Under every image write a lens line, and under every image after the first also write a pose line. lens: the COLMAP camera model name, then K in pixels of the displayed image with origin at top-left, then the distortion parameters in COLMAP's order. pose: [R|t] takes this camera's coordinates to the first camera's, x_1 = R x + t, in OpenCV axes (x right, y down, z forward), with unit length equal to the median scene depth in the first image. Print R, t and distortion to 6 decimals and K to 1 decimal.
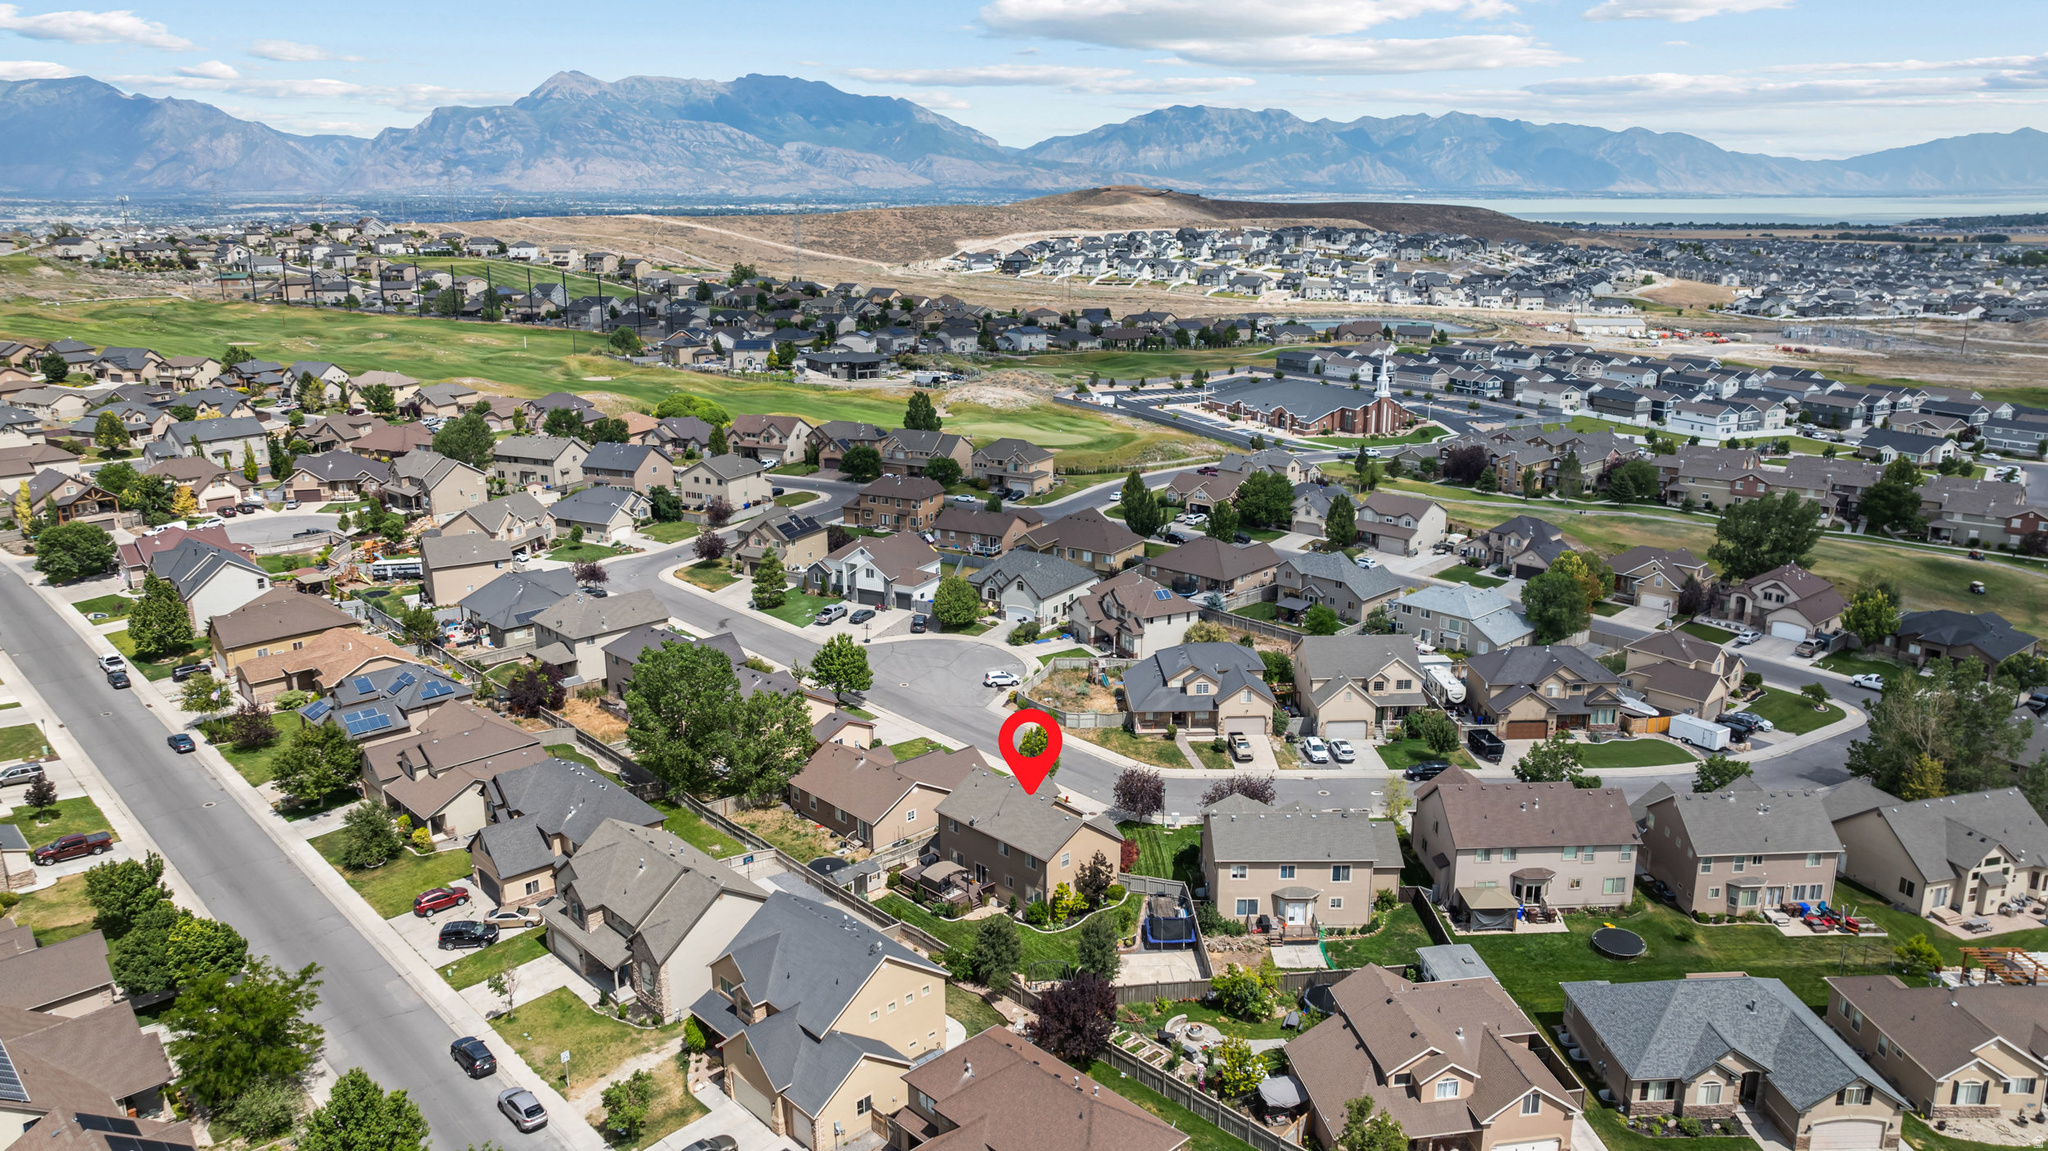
lens RADIAL K [[1445.7, 0, 1027.8], [0, 1445.7, 564.5], [0, 0, 1]] dist [-0.028483, 0.030260]
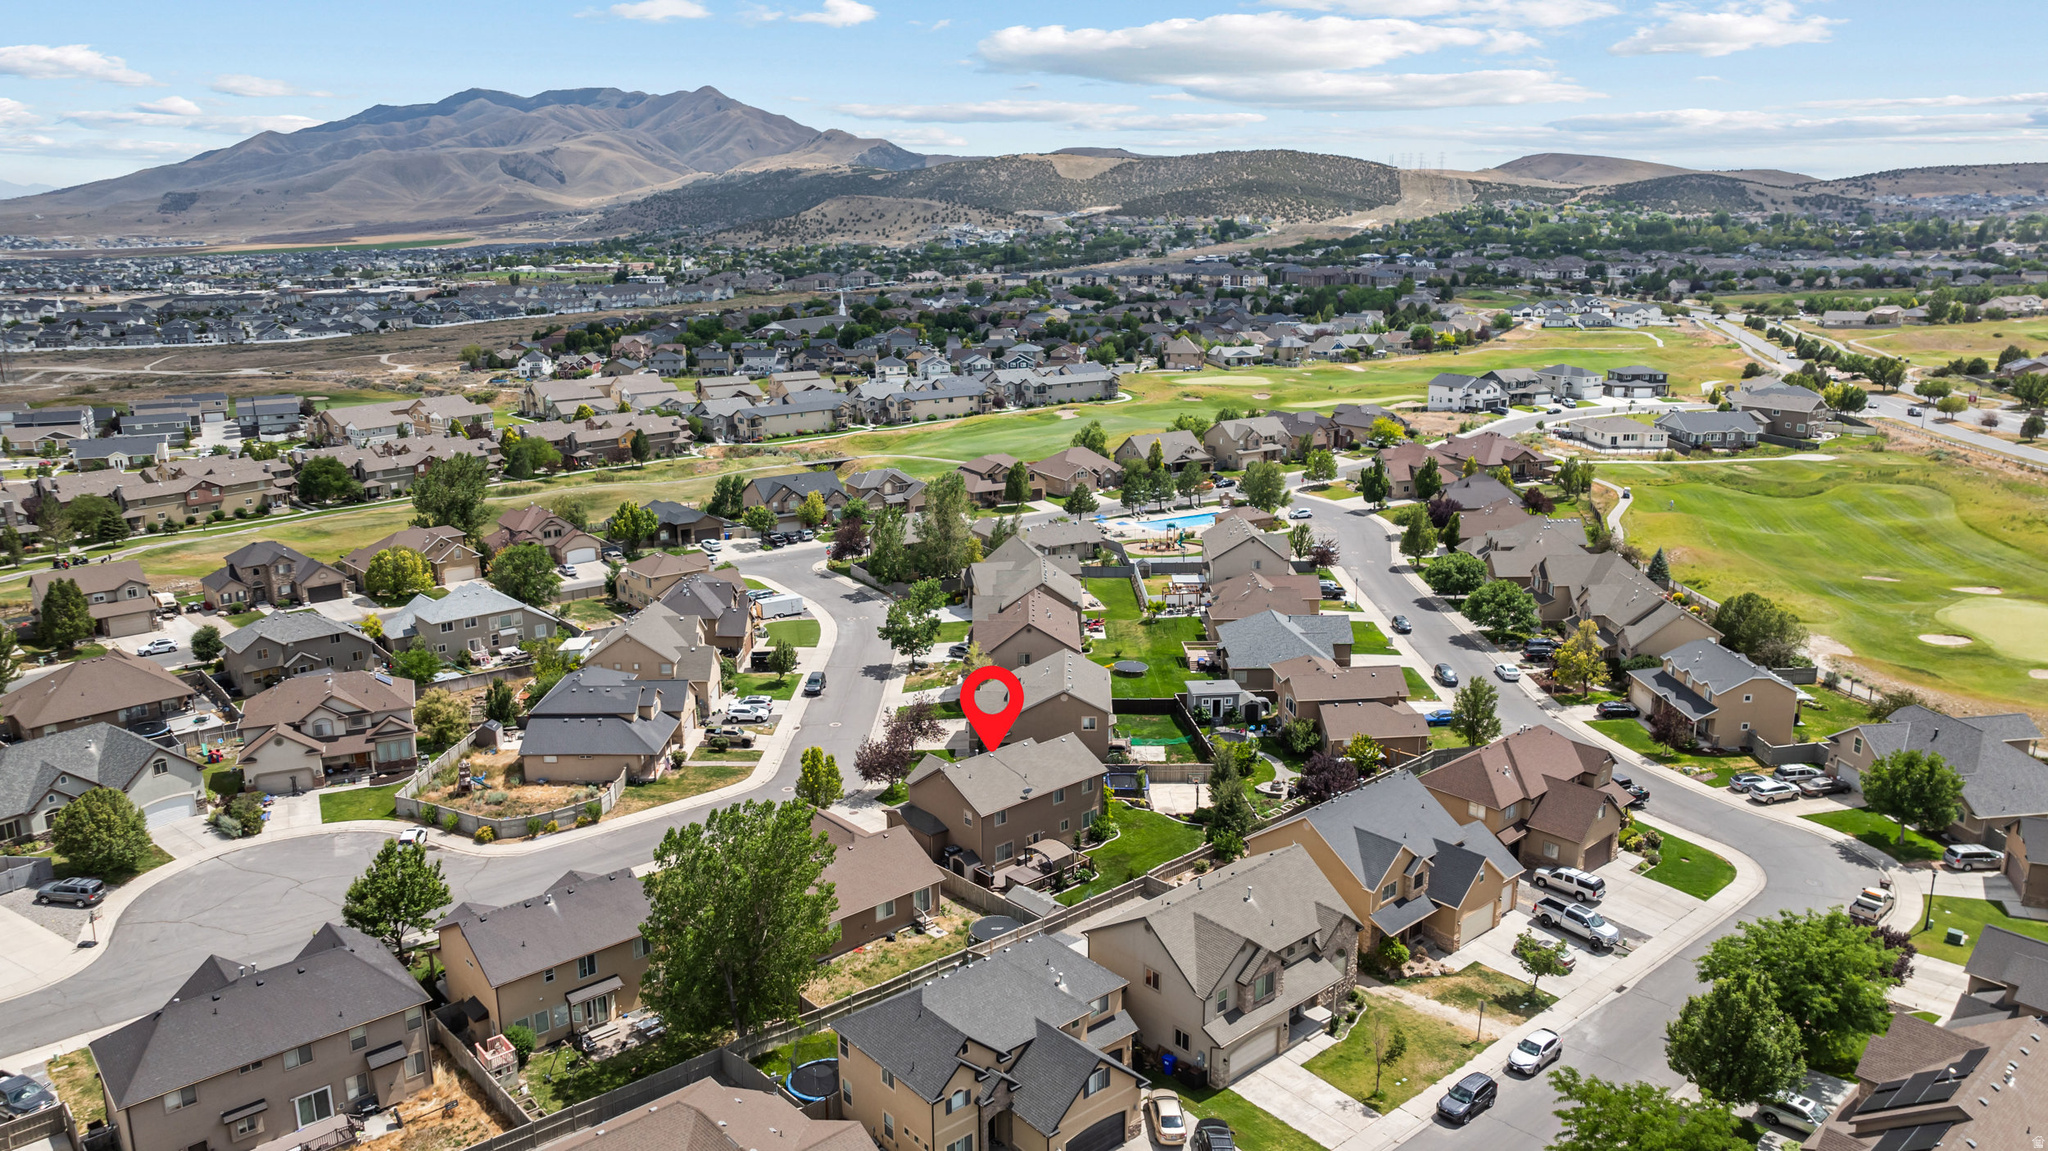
lens RADIAL K [[1441.7, 0, 1037.8], [0, 1441.7, 580.4], [0, 0, 1]] dist [-0.023548, -0.002162]
pose [[0.029482, -0.245960, 0.968831, -0.558230], [0.258612, 0.938128, 0.230295, -0.102146], [-0.965531, 0.243762, 0.091266, 0.534961]]
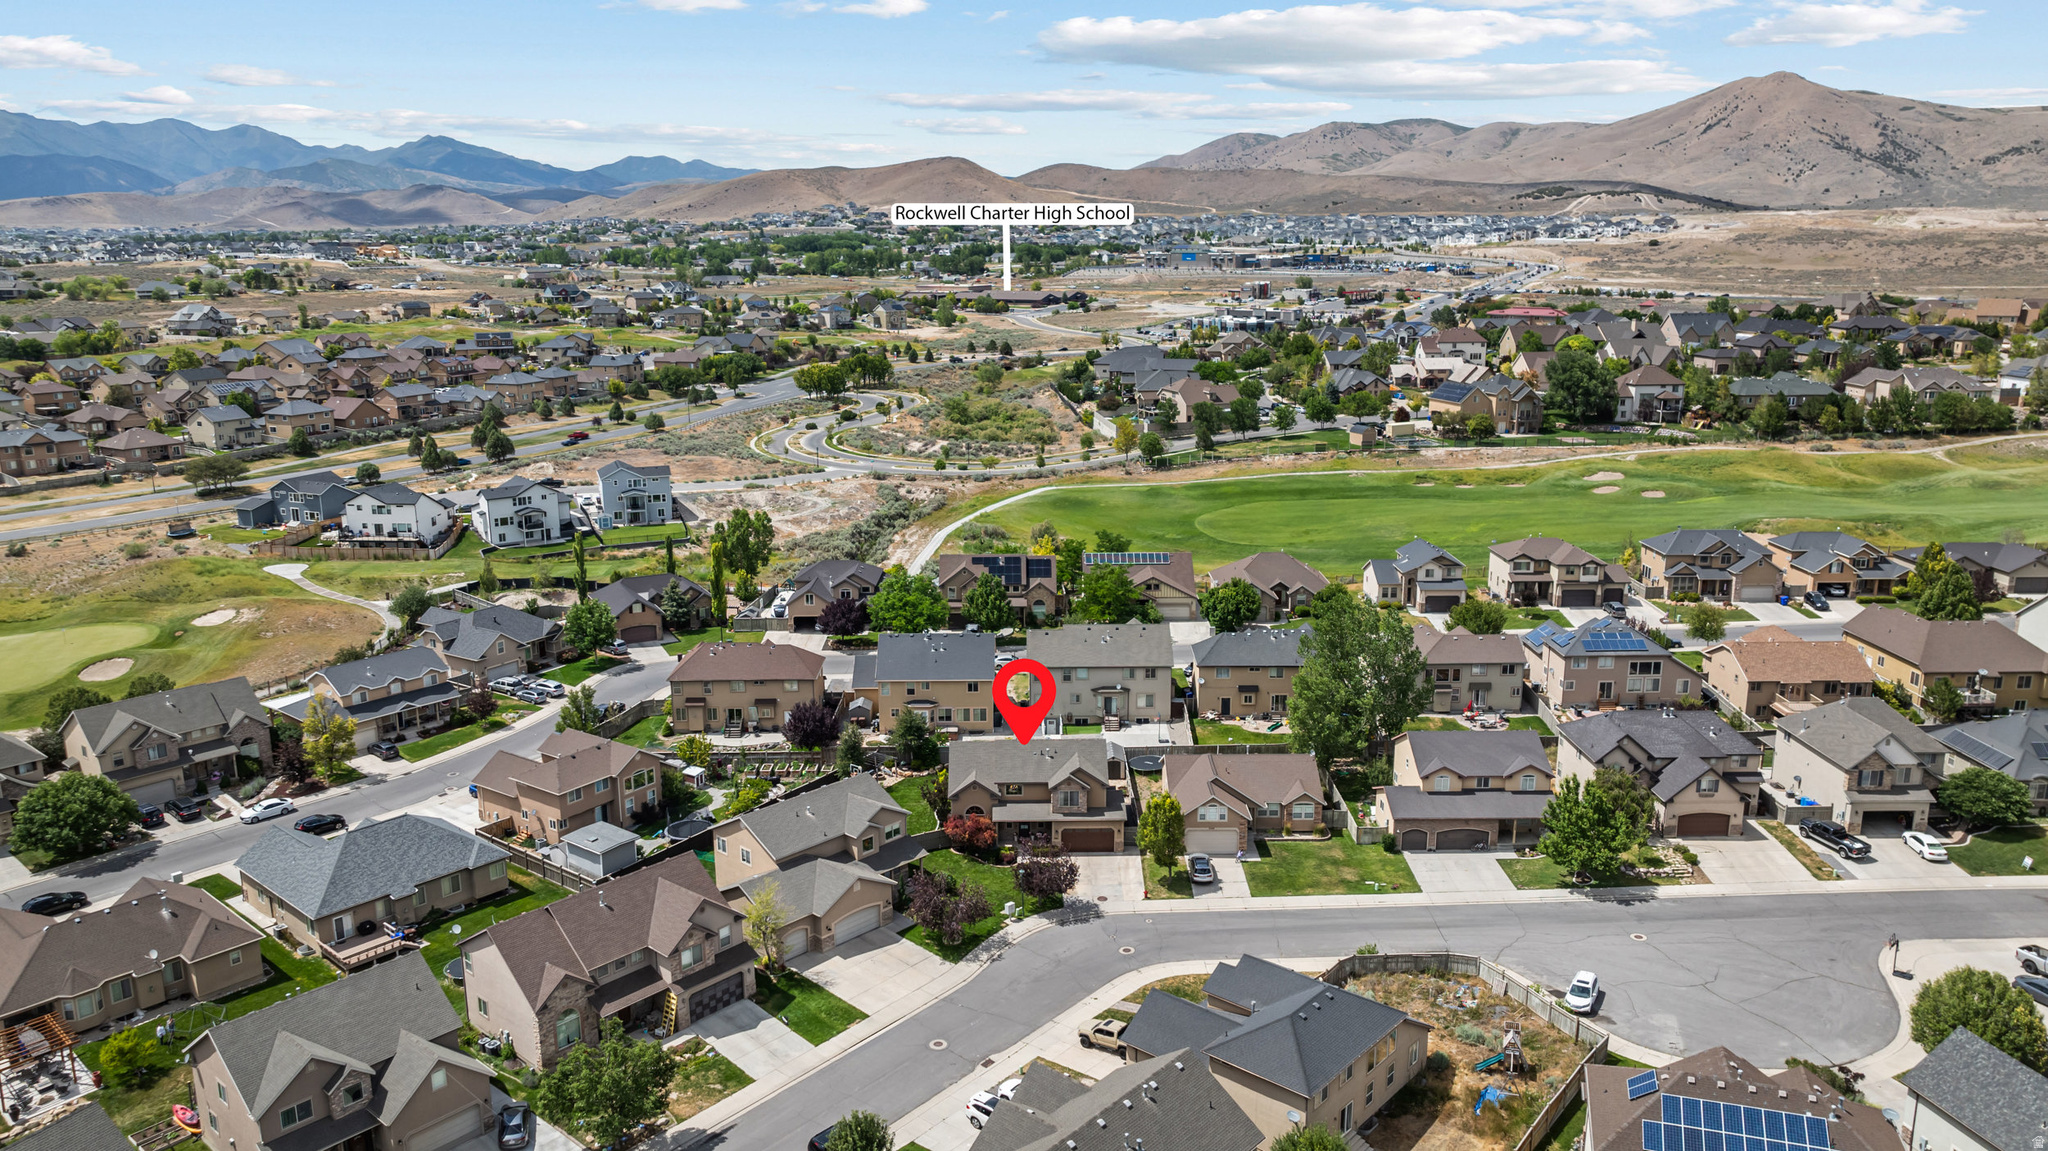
lens RADIAL K [[1445.7, 0, 1027.8], [0, 1445.7, 564.5], [0, 0, 1]] dist [-0.028483, 0.030260]
pose [[-0.677494, 0.170484, -0.715498, 0.453193], [-0.177631, 0.906050, 0.384084, -0.219169], [0.713757, 0.387309, -0.583560, 0.961678]]
